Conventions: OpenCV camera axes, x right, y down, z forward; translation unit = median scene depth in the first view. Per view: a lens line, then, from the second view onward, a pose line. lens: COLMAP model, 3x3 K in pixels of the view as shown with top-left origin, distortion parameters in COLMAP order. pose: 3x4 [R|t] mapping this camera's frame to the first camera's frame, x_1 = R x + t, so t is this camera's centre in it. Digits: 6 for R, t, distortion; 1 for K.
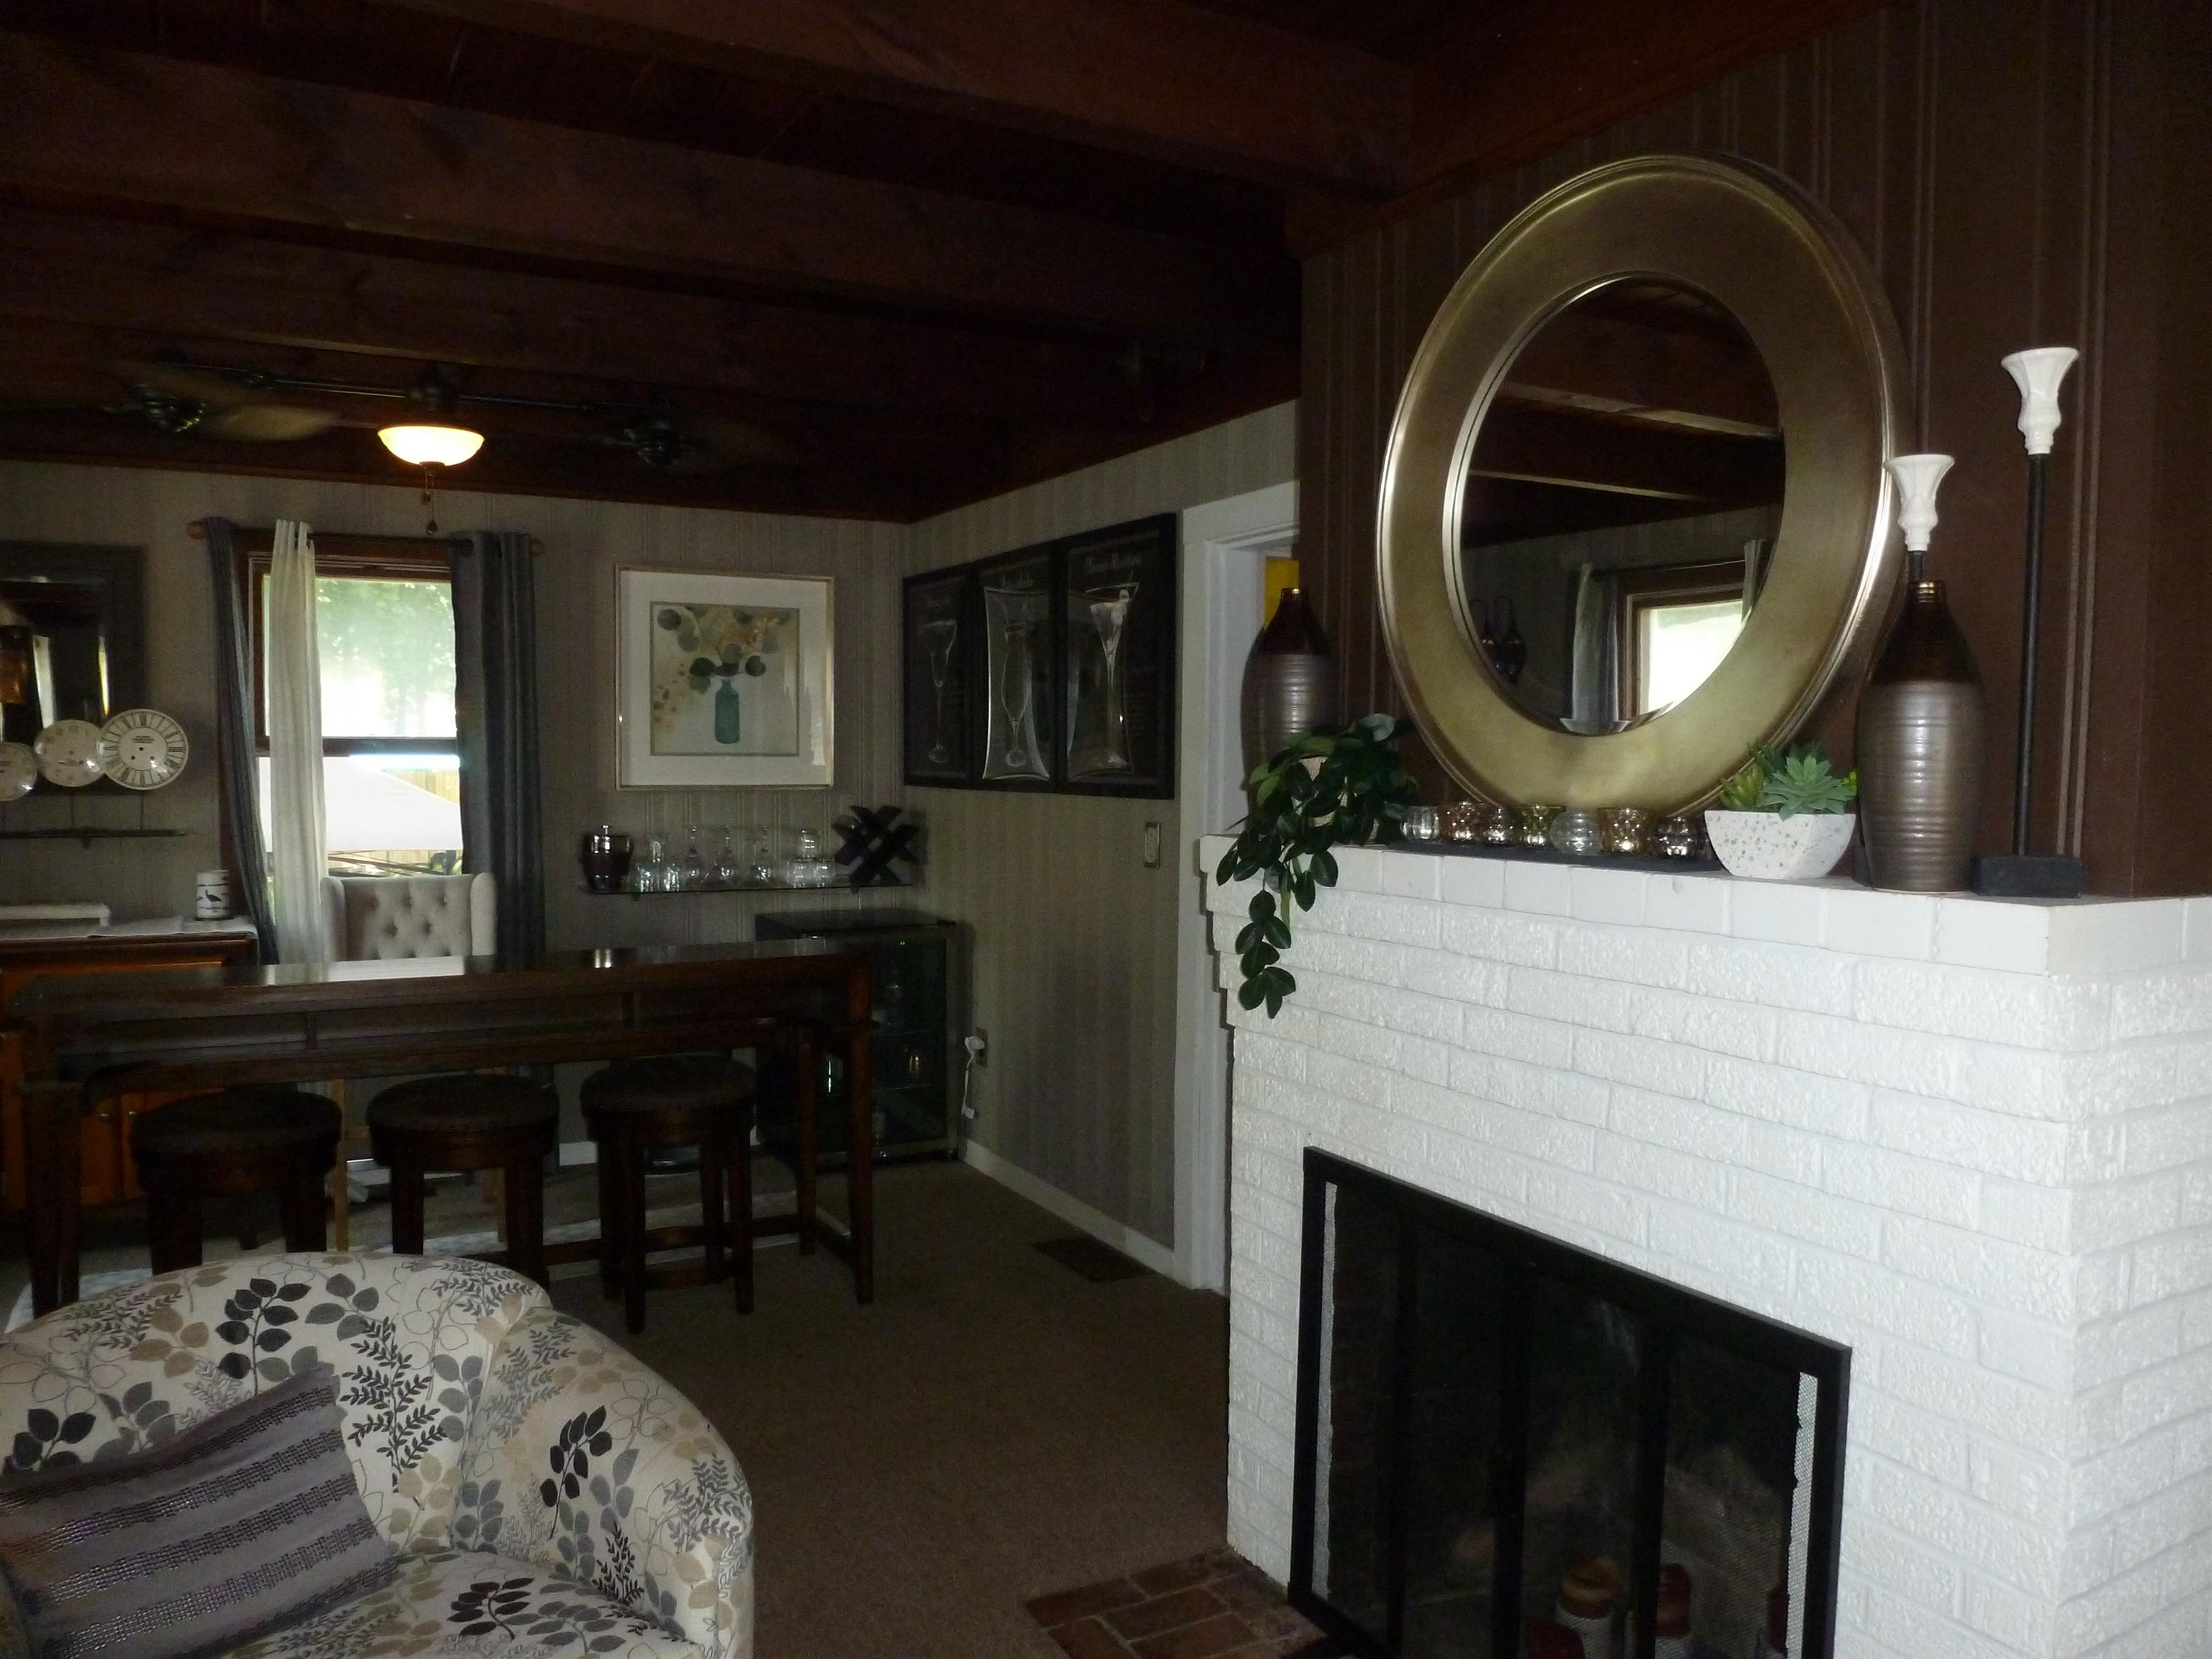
lens RADIAL K [[1626.0, 0, 1111.2], [0, 1626.0, 851.4], [0, 0, 1]] dist [-0.046392, 0.007626]
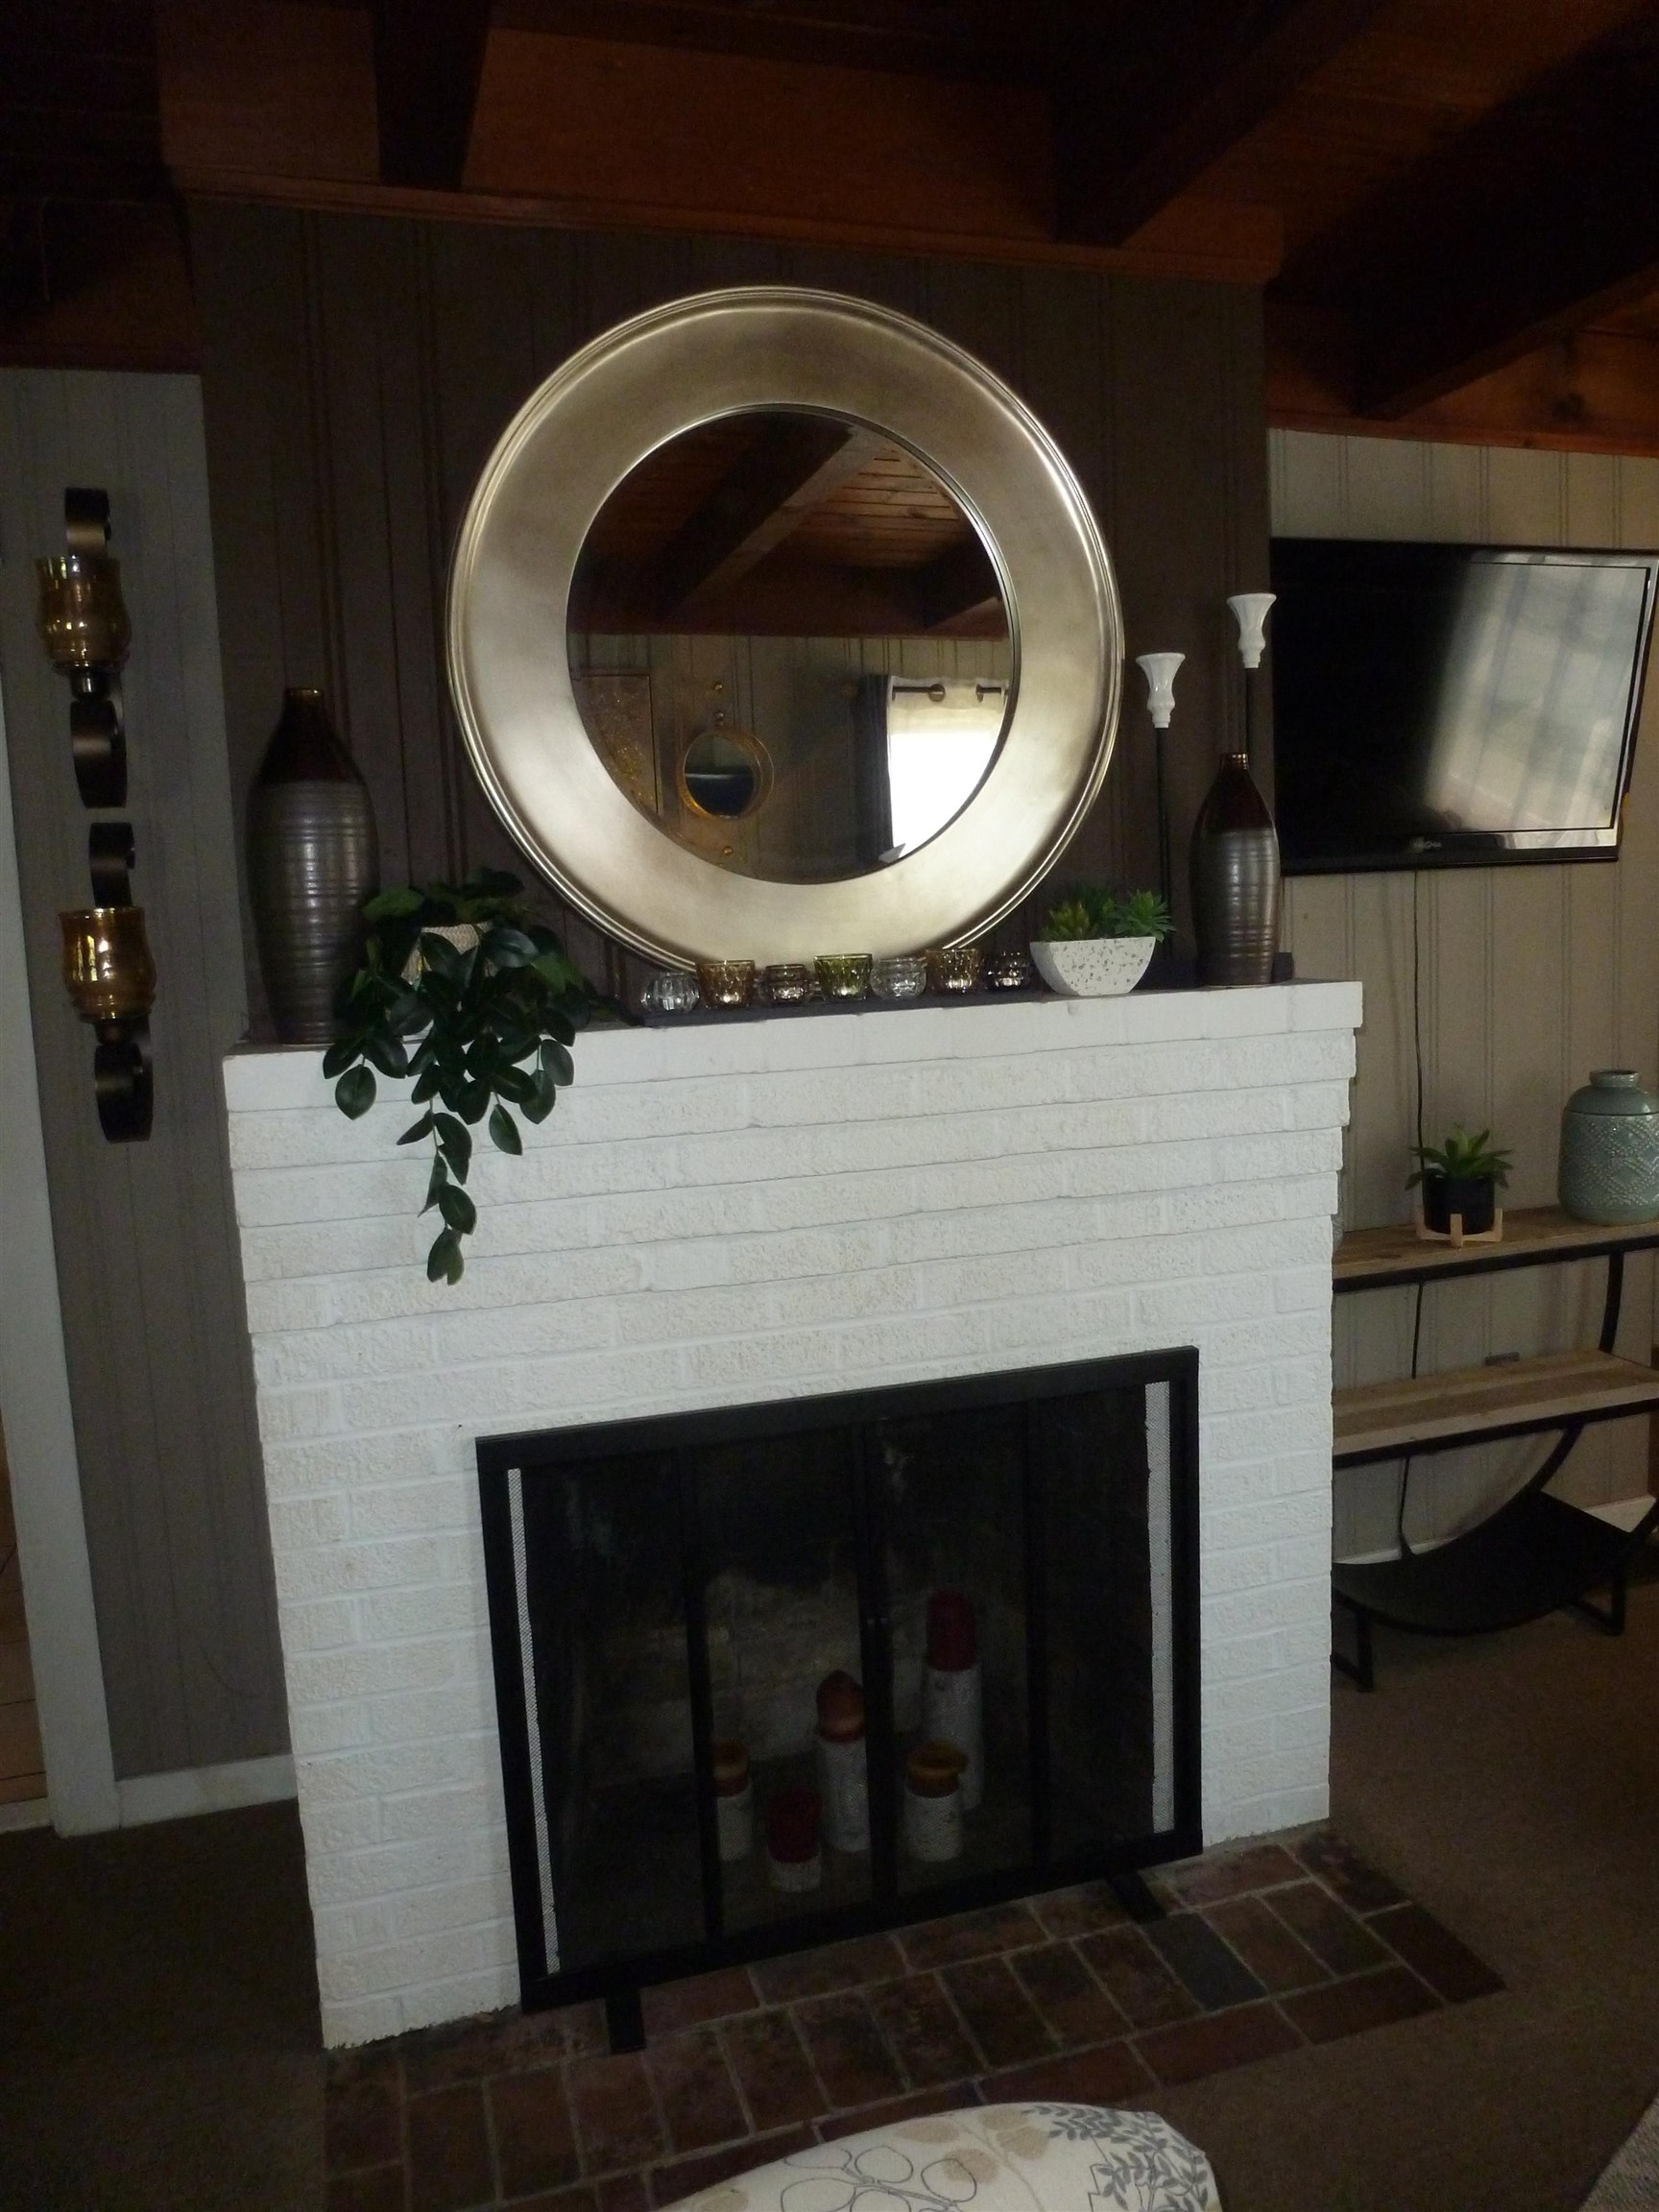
lens RADIAL K [[1626.0, 0, 835.2], [0, 1626.0, 1082.1], [0, 0, 1]] dist [-0.046392, 0.007626]
pose [[0.198460, -0.130738, 0.971350, -0.744975], [0.100810, 0.988530, 0.112454, -0.068577], [-0.974911, 0.075604, 0.209363, 0.877663]]
